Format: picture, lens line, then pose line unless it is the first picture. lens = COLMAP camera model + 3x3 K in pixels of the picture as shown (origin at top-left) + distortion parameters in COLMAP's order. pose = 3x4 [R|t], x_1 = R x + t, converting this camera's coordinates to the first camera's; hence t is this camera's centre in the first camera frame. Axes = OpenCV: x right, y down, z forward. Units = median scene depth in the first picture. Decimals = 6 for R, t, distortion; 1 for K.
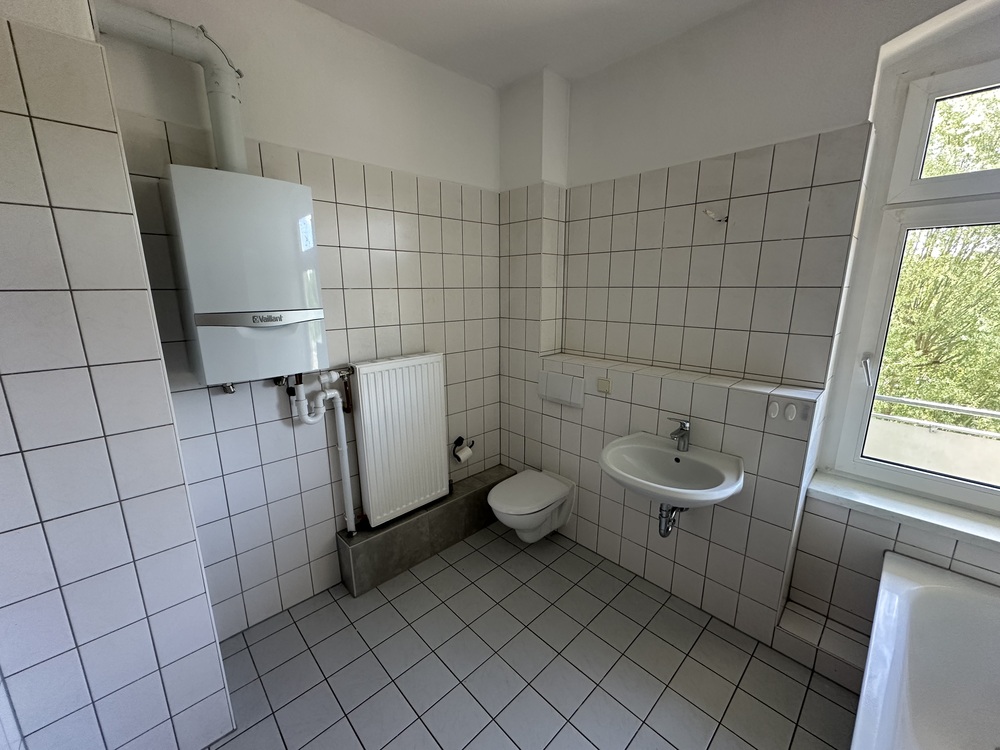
lens RADIAL K [[398.9, 0, 506.6], [0, 398.9, 375.8], [0, 0, 1]] dist [0.001847, -0.001295]
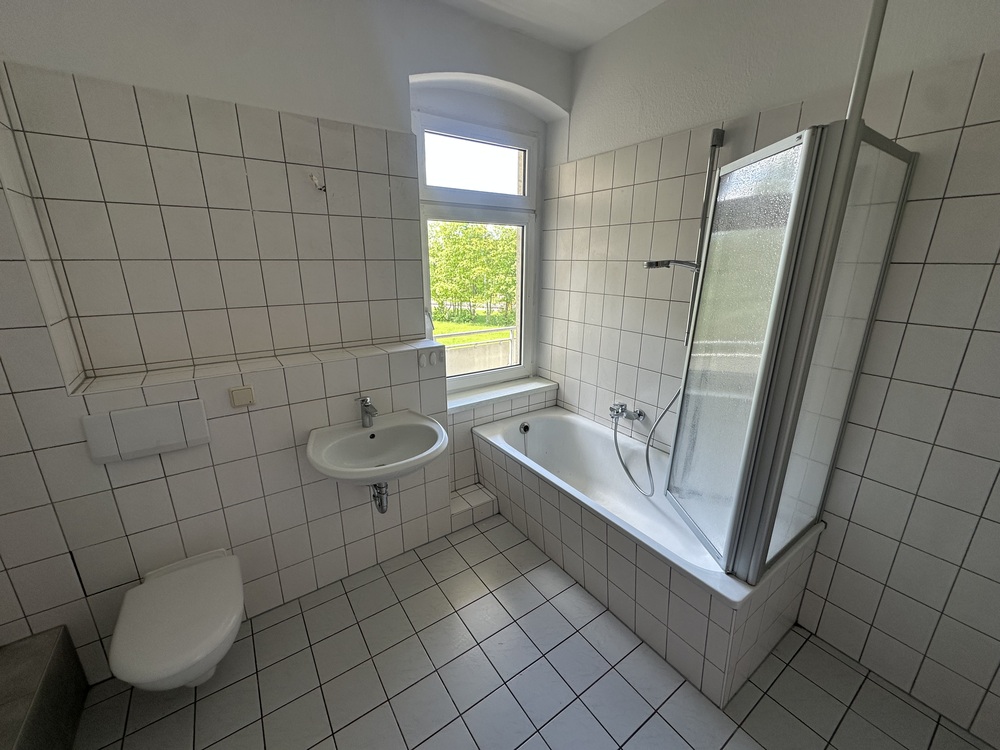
lens RADIAL K [[398.9, 0, 498.6], [0, 398.9, 376.1], [0, 0, 1]] dist [0.001847, -0.001295]
pose [[0.163971, -0.273755, 0.947719, -0.421132], [0.211476, 0.948141, 0.237288, -0.100148], [-0.963531, 0.161511, 0.213360, 0.455242]]
